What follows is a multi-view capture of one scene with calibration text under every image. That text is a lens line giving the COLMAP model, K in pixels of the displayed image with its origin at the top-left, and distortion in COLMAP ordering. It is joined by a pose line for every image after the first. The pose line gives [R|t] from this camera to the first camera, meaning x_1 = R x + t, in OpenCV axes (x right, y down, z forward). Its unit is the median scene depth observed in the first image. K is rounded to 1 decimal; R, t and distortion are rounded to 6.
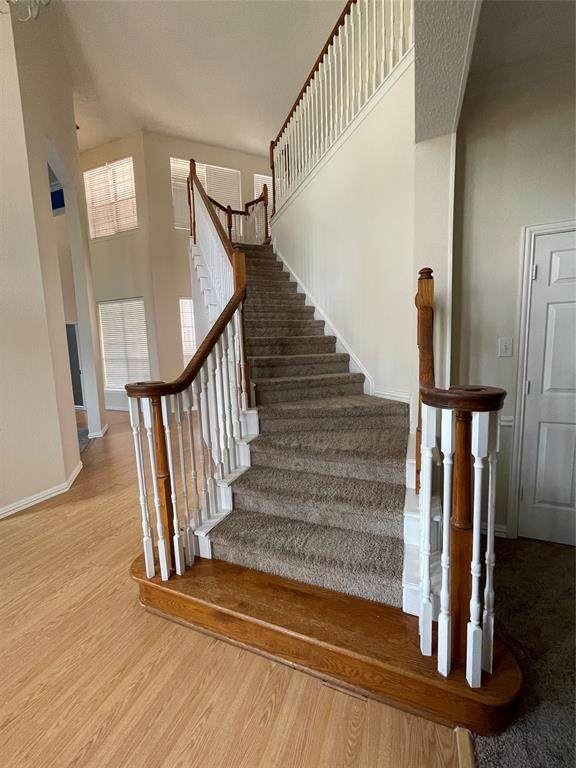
lens RADIAL K [[309.1, 0, 293.2], [0, 309.1, 380.4], [0, 0, 1]] dist [-0.004176, 0.001075]
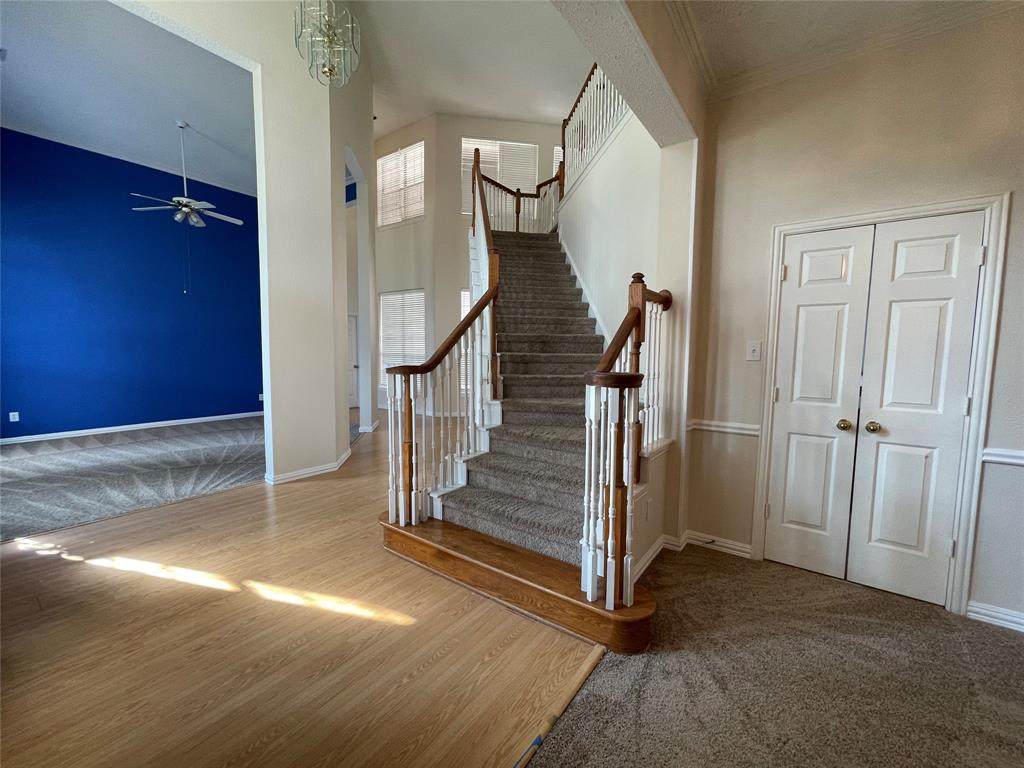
lens RADIAL K [[412.2, 0, 517.8], [0, 412.2, 382.6], [0, 0, 1]] dist [-0.004176, 0.001075]
pose [[0.970799, 0.061995, -0.231746, 0.256703], [-0.069903, 0.997213, -0.026063, 0.064810], [0.229484, 0.041502, 0.972427, -0.348315]]
